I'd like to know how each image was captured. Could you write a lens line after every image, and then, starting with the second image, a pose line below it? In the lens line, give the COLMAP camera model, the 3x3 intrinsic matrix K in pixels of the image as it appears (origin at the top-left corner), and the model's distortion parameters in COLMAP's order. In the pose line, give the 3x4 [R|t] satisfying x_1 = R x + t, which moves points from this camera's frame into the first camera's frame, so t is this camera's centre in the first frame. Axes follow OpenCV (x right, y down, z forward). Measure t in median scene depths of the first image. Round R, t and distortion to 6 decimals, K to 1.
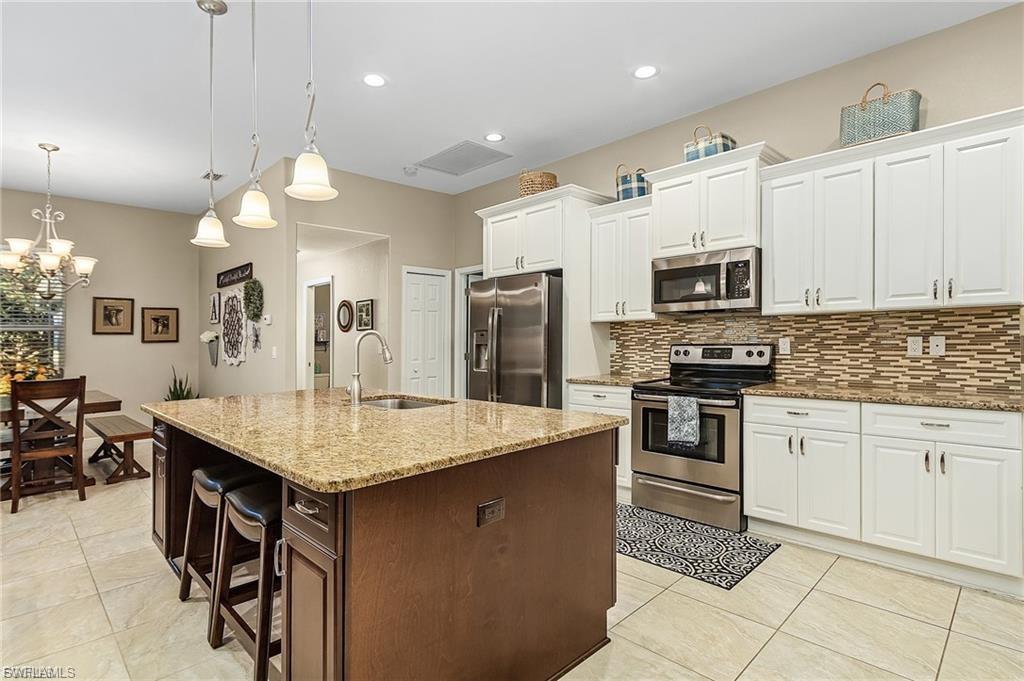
lens RADIAL K [[469.7, 0, 507.6], [0, 469.7, 333.6], [0, 0, 1]] dist [-0.001564, -0.000394]
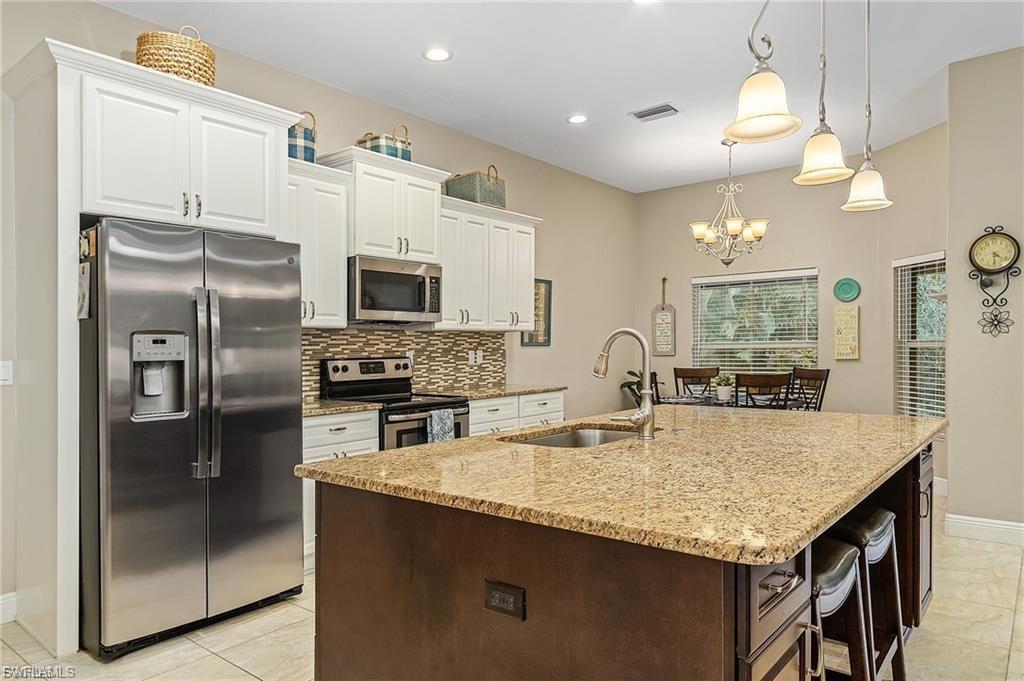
lens RADIAL K [[669.5, 0, 515.9], [0, 669.5, 356.5], [0, 0, 1]] dist [0.008050, -0.000260]
pose [[-0.094369, 0.002529, 0.995534, -0.949961], [0.000586, 0.999997, -0.002484, 0.025244], [-0.995537, 0.000349, -0.094370, 0.900504]]
